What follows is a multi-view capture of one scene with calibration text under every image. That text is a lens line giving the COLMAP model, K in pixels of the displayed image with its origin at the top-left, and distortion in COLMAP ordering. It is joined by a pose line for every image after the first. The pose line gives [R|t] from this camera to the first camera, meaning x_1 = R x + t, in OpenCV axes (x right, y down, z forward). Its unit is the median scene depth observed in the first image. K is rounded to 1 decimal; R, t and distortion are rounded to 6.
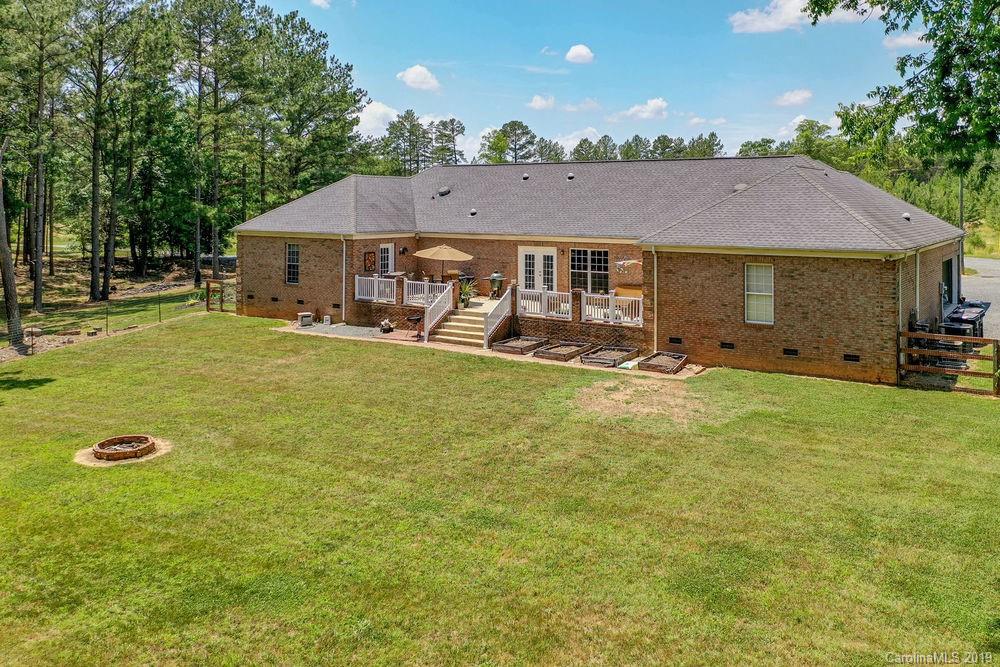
lens RADIAL K [[793.7, 0, 500.0], [0, 793.7, 333.5], [0, 0, 1]] dist [0.009422, 0.001115]
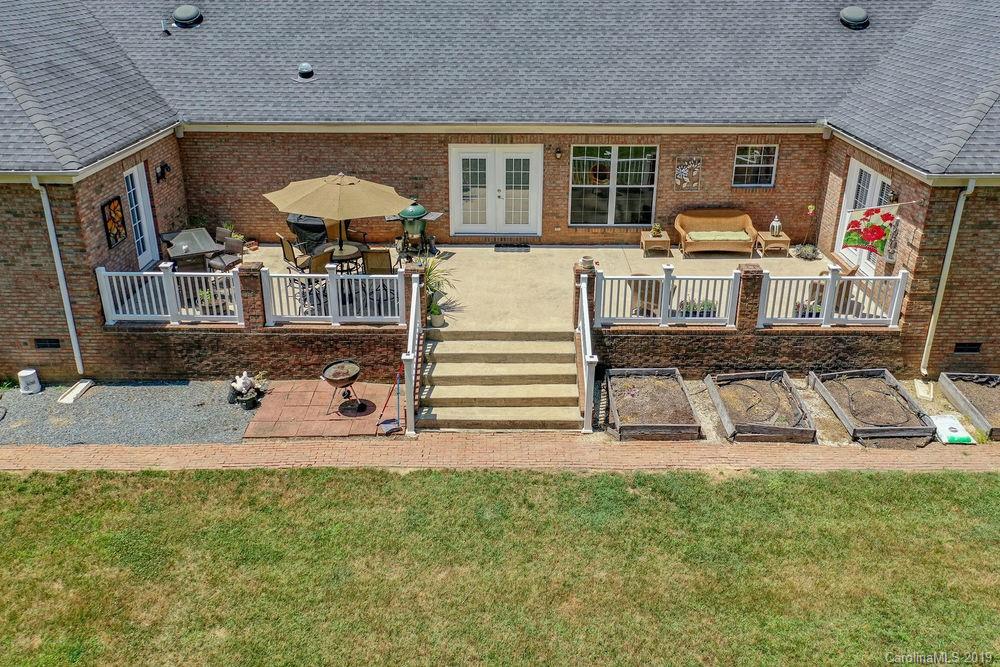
lens RADIAL K [[744.7, 0, 500.7], [0, 744.7, 295.6], [0, 0, 1]] dist [0.023650, 0.001712]
pose [[0.824070, -0.241071, 0.512633, -0.219228], [0.101481, 0.953117, 0.285080, -0.153364], [-0.557324, -0.182903, 0.809899, 0.597974]]
